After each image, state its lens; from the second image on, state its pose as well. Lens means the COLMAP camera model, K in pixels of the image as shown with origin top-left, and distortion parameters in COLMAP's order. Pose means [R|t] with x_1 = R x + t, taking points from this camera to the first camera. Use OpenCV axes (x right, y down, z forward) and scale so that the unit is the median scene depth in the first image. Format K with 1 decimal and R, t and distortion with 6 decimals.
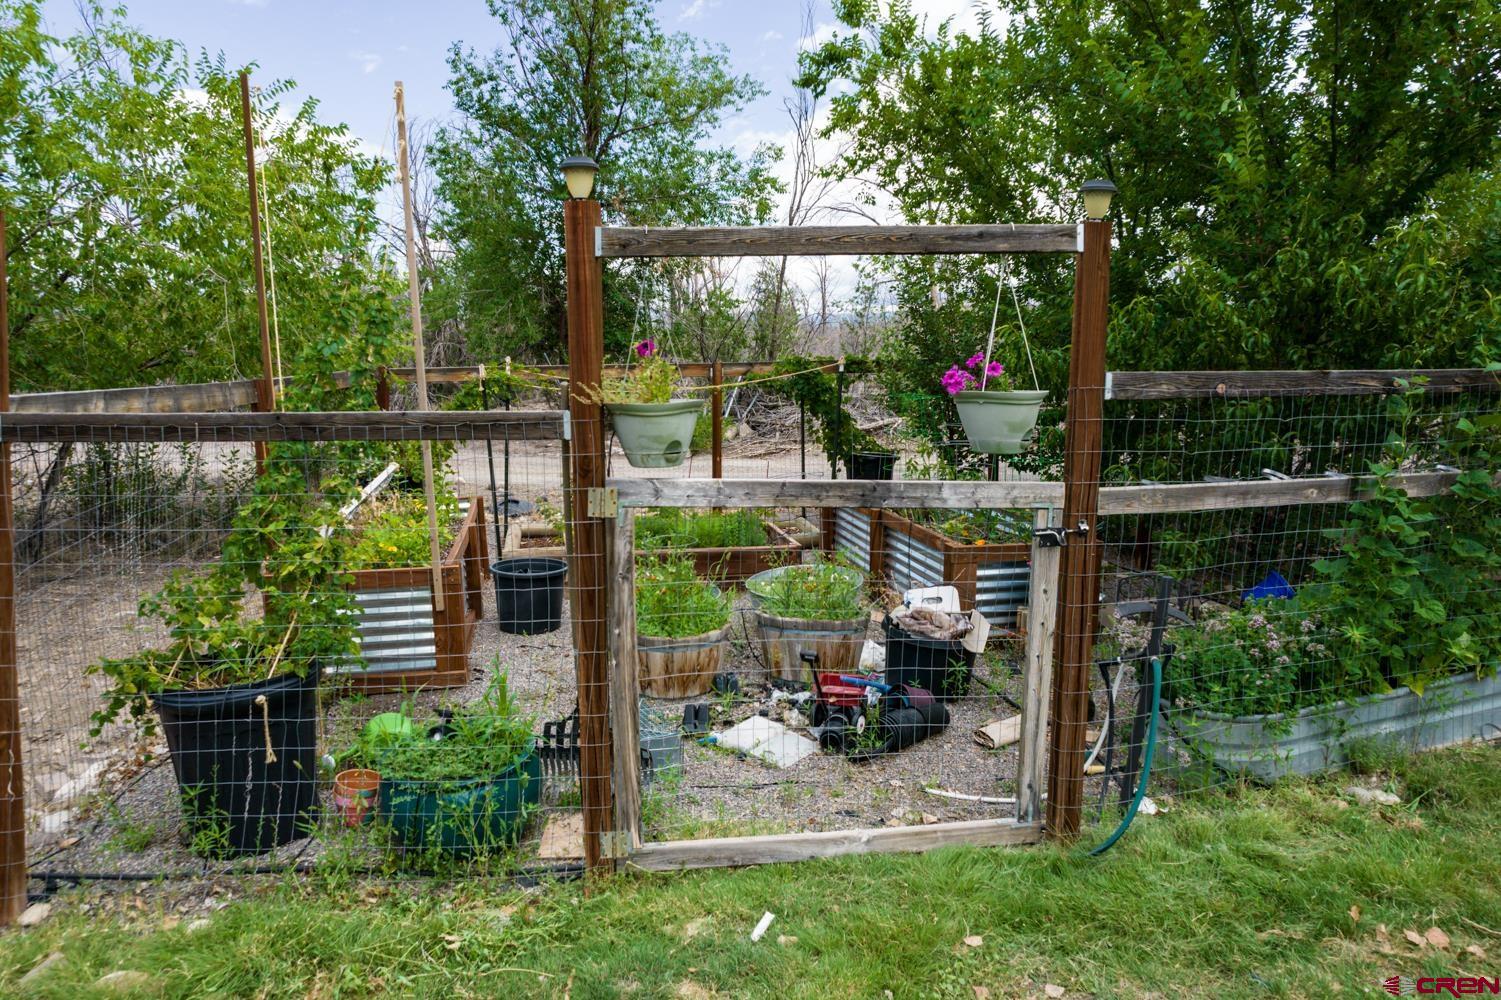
lens RADIAL K [[970.0, 0, 758.0], [0, 970.0, 493.1], [0, 0, 1]] dist [-0.039962, 0.006985]
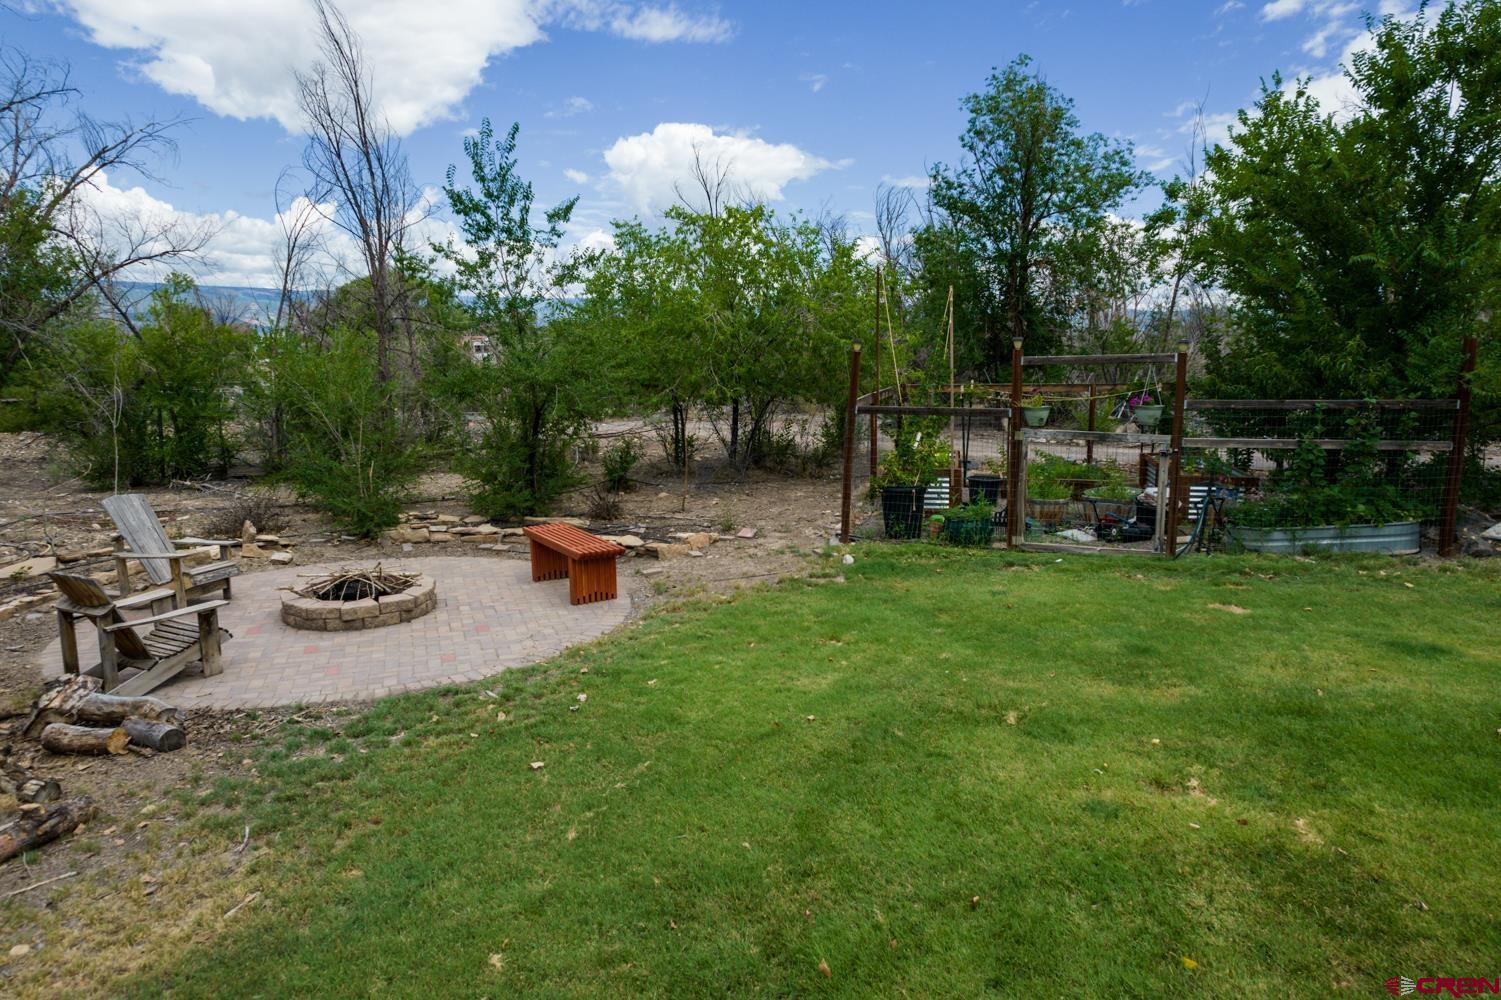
lens RADIAL K [[970.0, 0, 760.2], [0, 970.0, 505.2], [0, 0, 1]] dist [-0.039962, 0.006985]
pose [[0.910304, 0.059135, -0.409695, 0.082294], [-0.054157, 0.998250, 0.023754, 0.043216], [0.410382, 0.000564, 0.911913, -0.486190]]
